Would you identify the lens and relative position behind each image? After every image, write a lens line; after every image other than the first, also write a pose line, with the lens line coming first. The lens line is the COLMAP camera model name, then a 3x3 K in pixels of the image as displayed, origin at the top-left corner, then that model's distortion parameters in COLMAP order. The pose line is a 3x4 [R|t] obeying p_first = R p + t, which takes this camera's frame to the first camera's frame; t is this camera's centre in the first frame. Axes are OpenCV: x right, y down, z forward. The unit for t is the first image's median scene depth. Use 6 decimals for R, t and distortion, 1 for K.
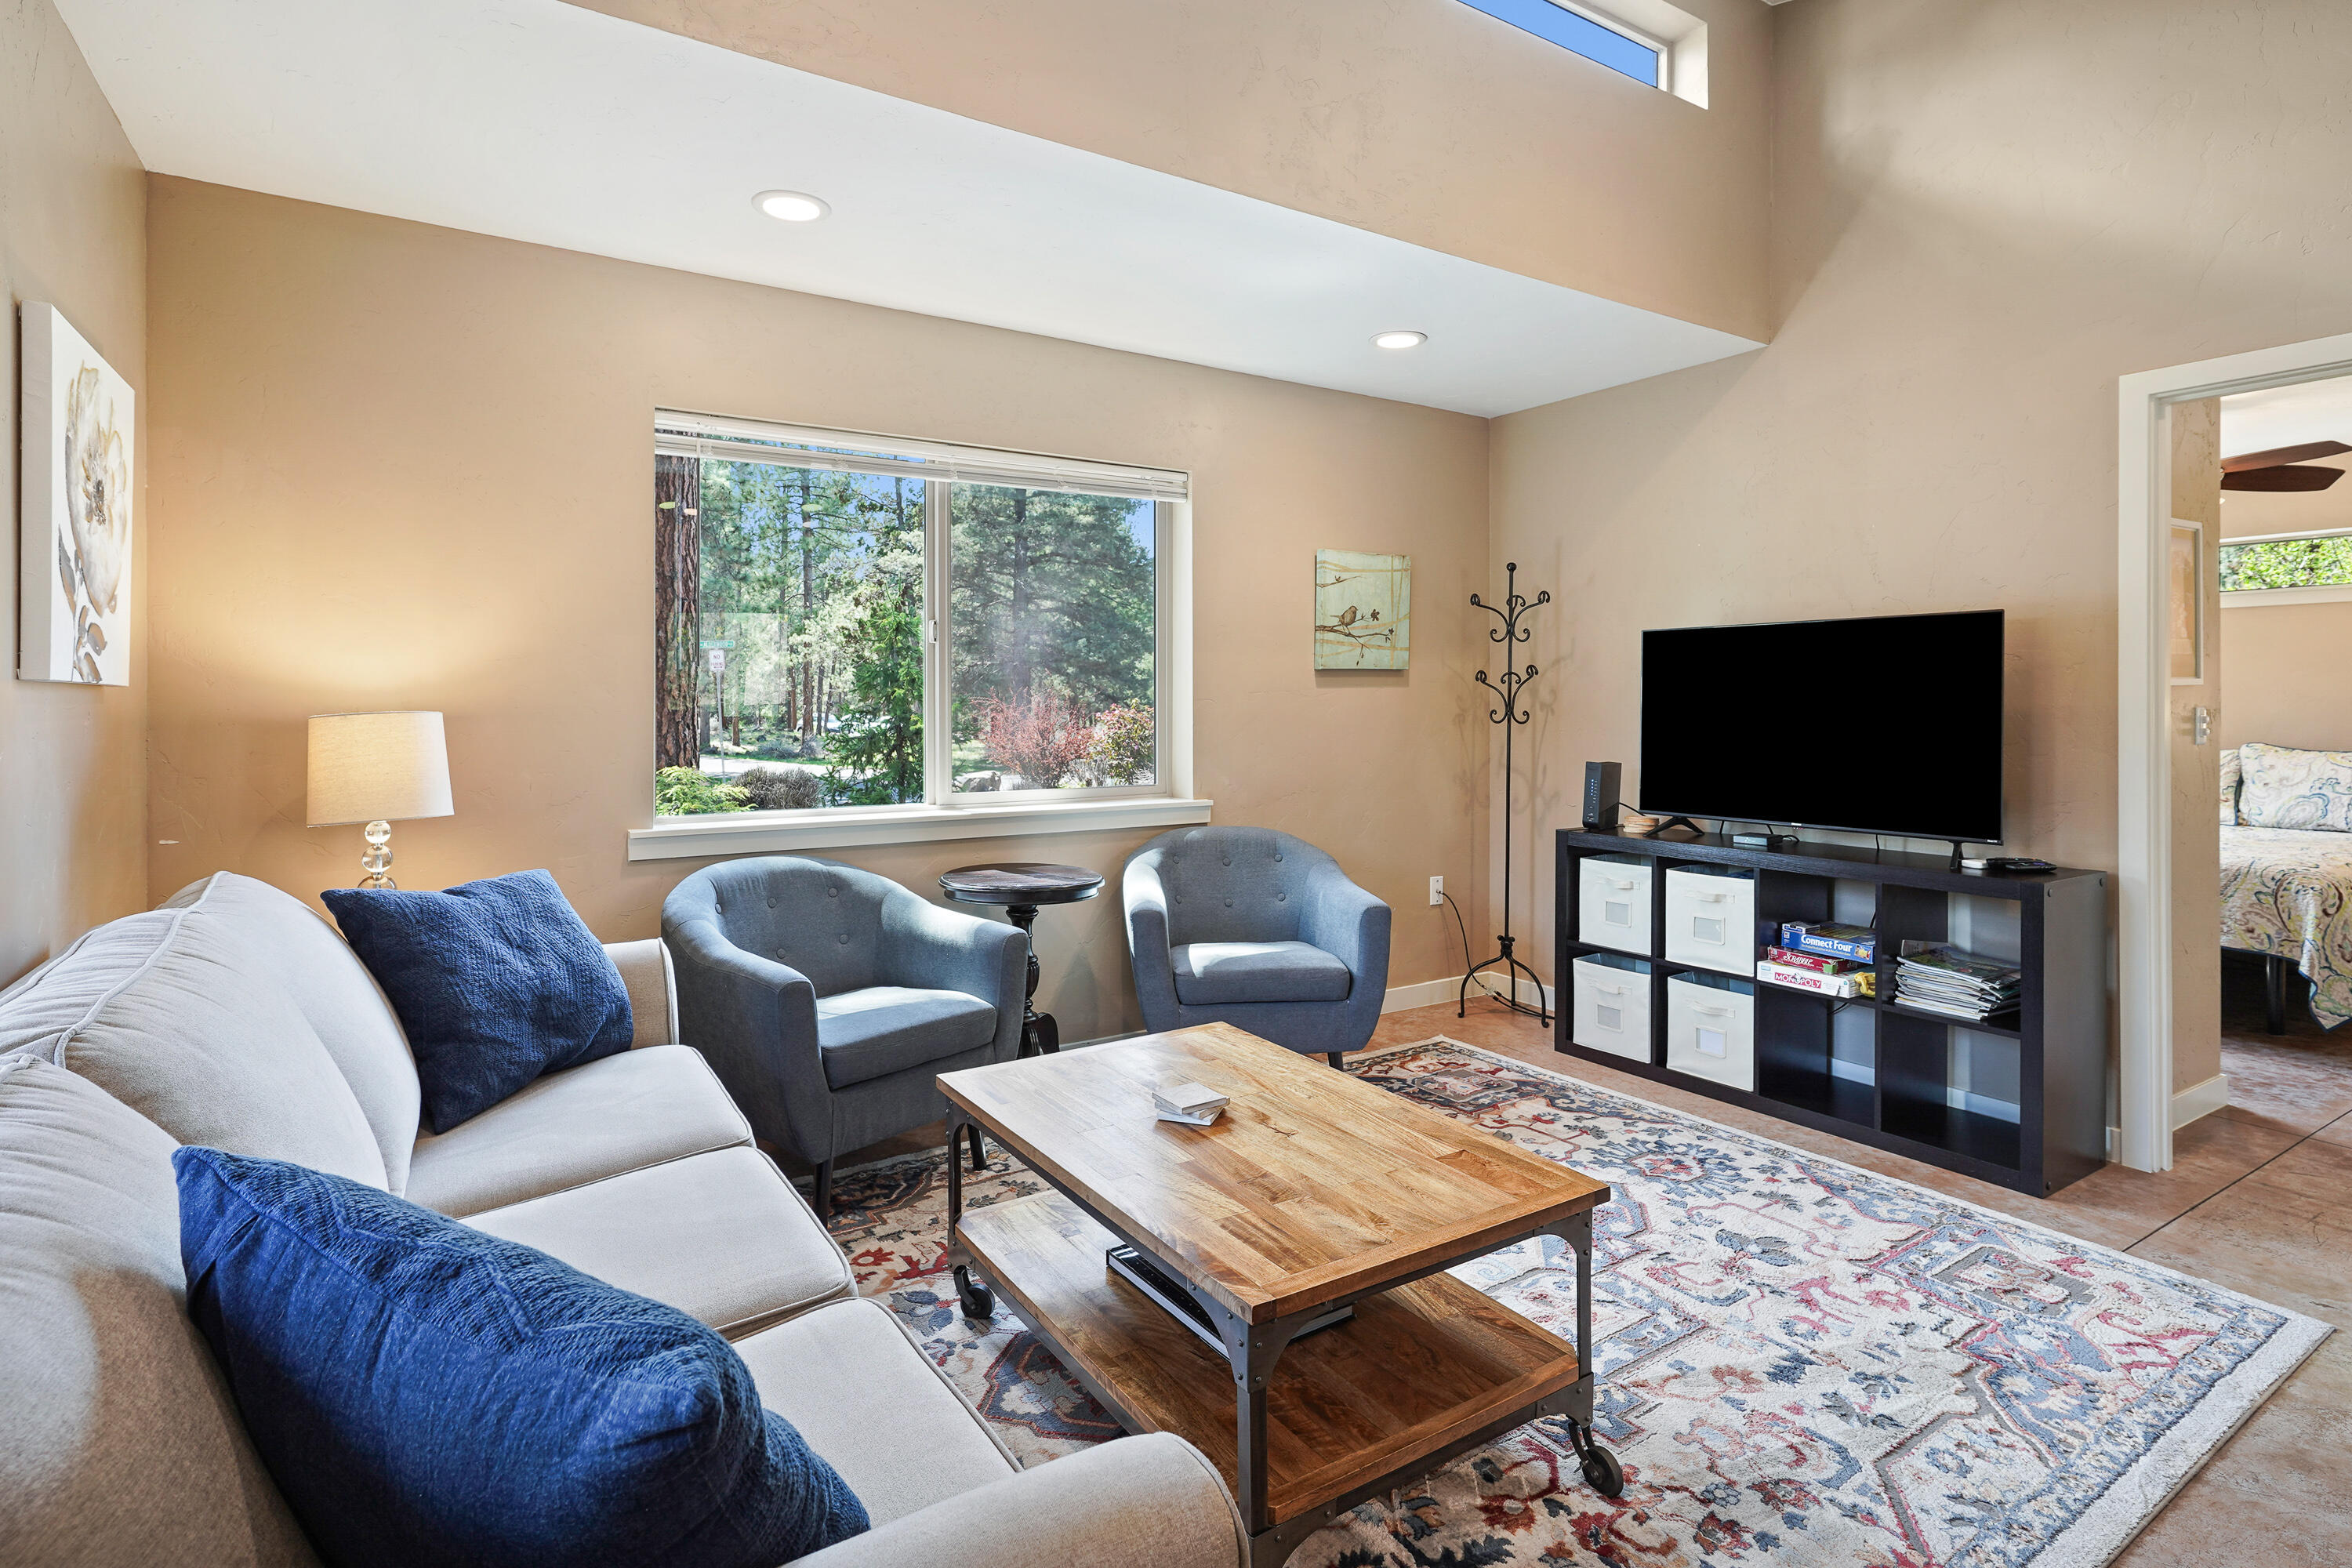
lens RADIAL K [[1164.1, 0, 1180.9], [0, 1164.1, 705.9], [0, 0, 1]] dist [0.001640, 0.000253]
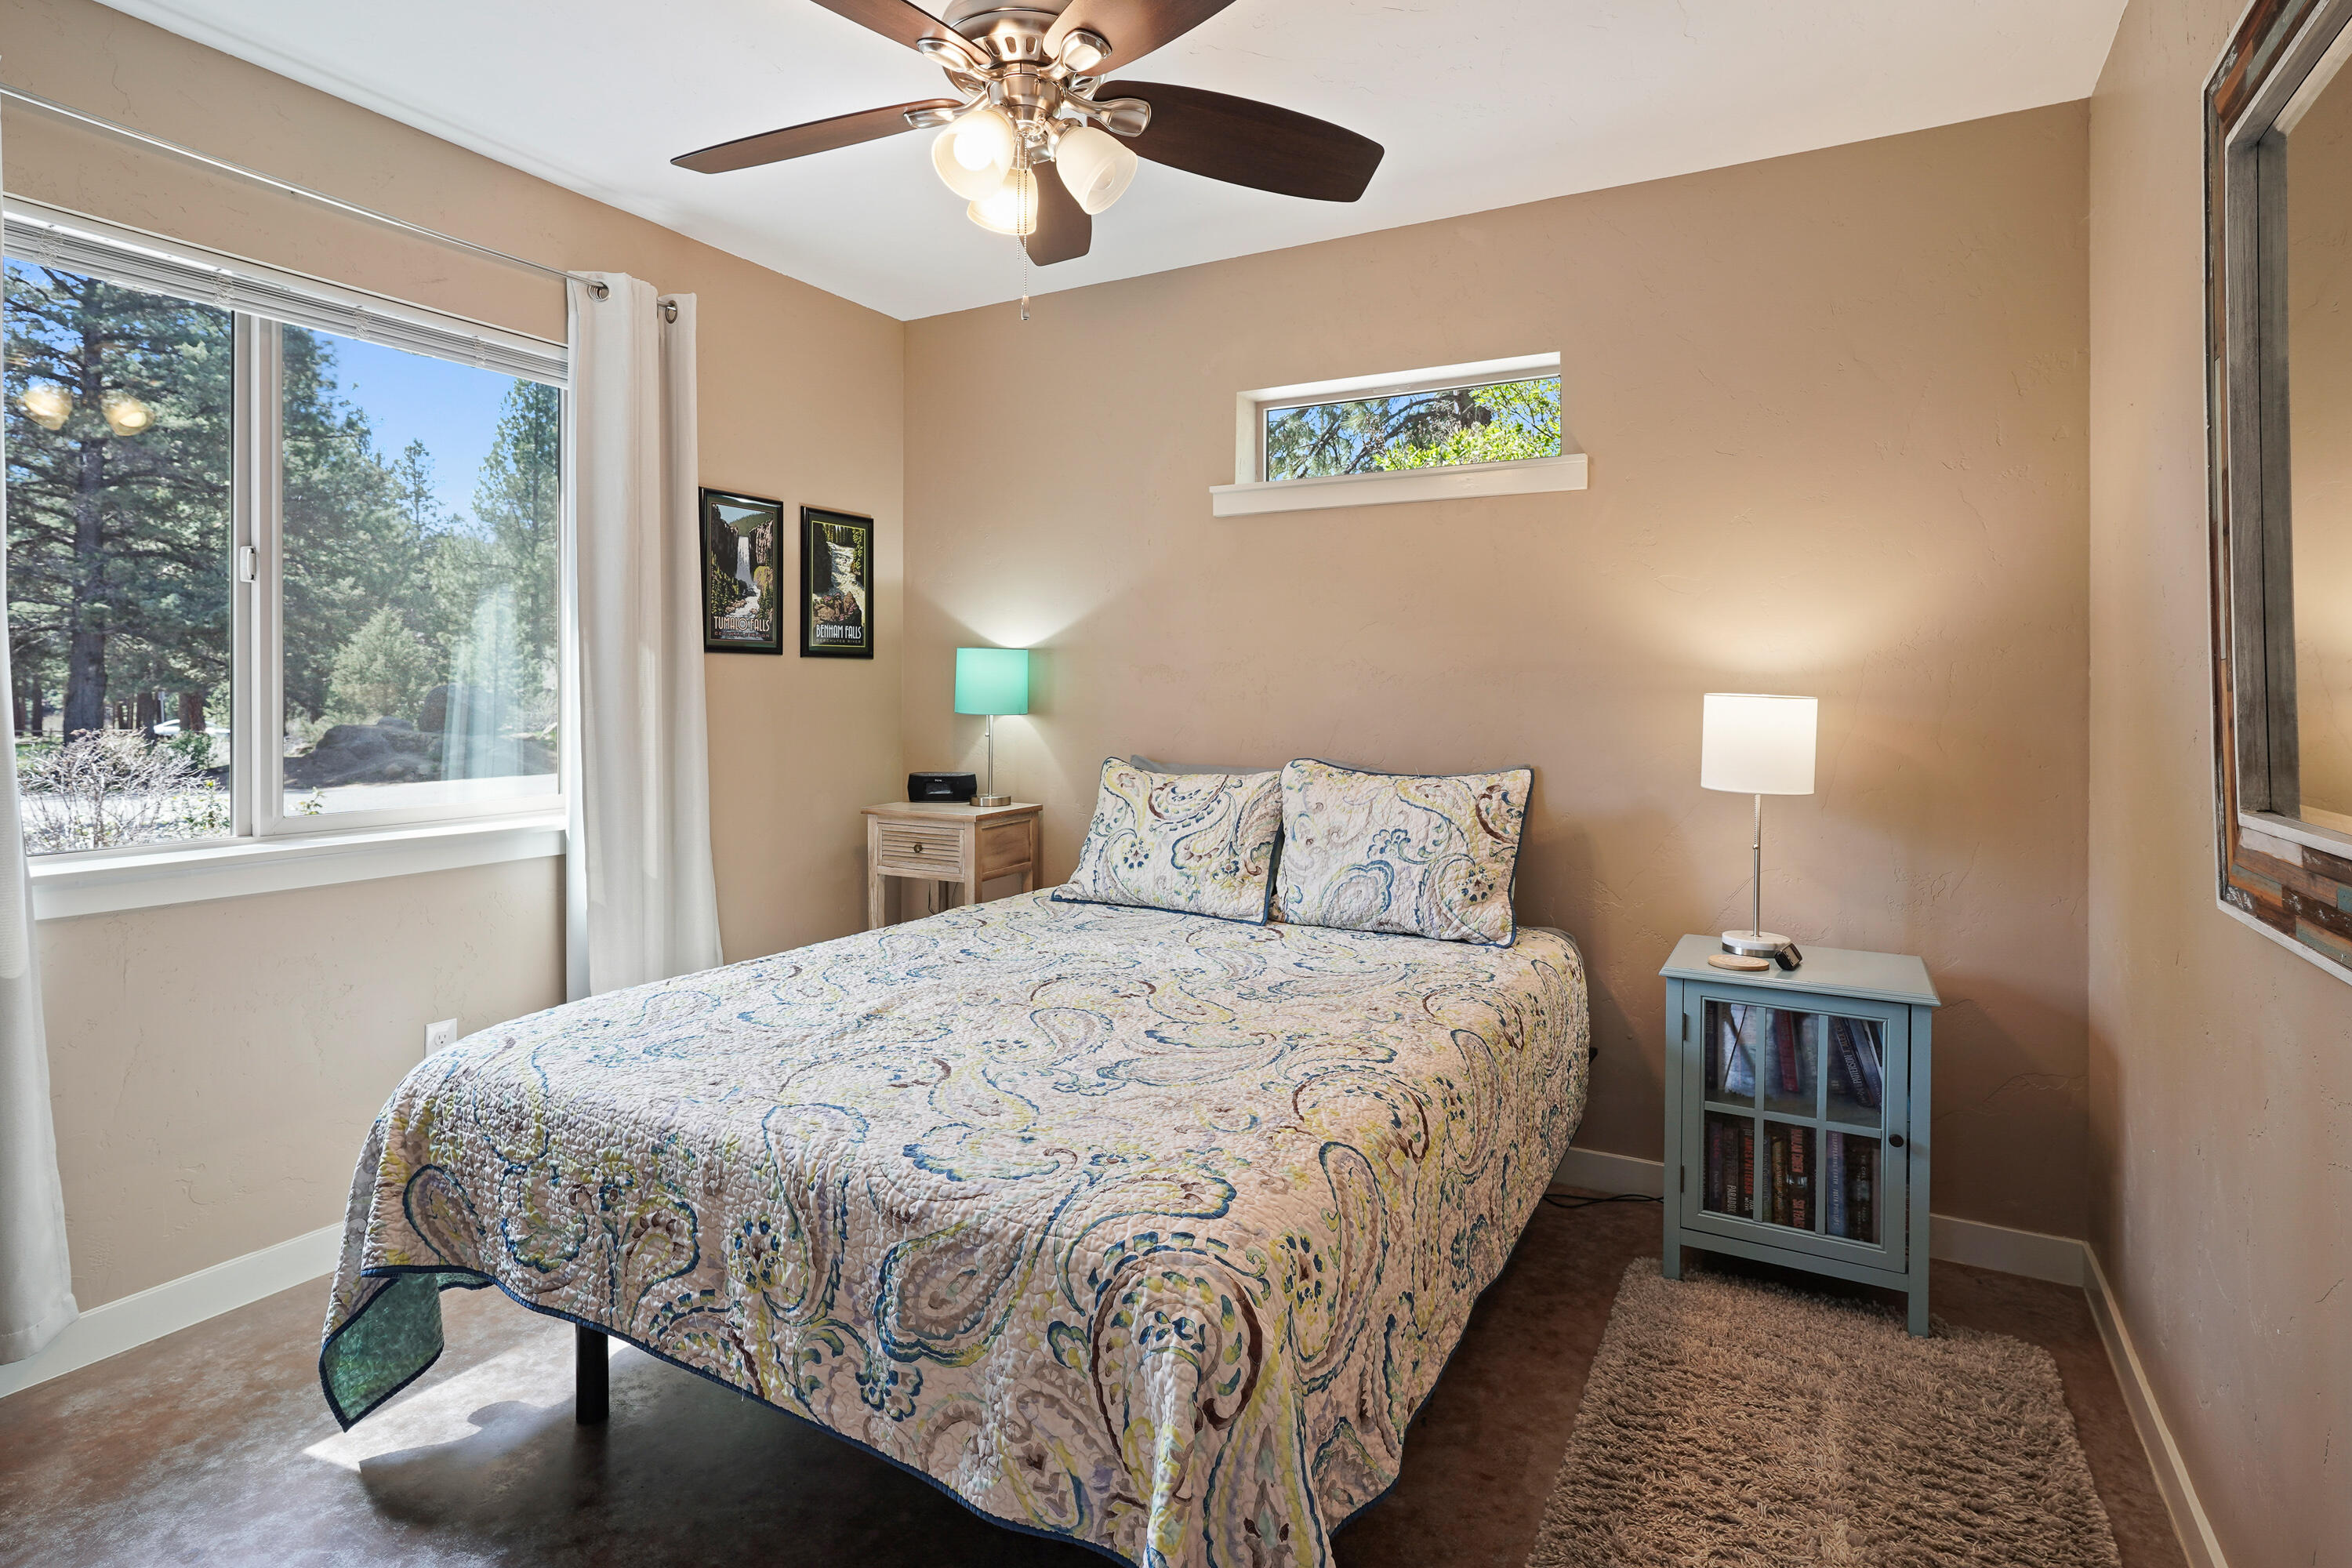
lens RADIAL K [[1164.1, 0, 1189.0], [0, 1164.1, 694.0], [0, 0, 1]] dist [0.001640, 0.000253]
pose [[0.881839, -0.001751, 0.471546, 0.671577], [0.002482, 0.999996, -0.000928, 0.002900], [-0.471543, 0.001988, 0.881841, 0.599527]]
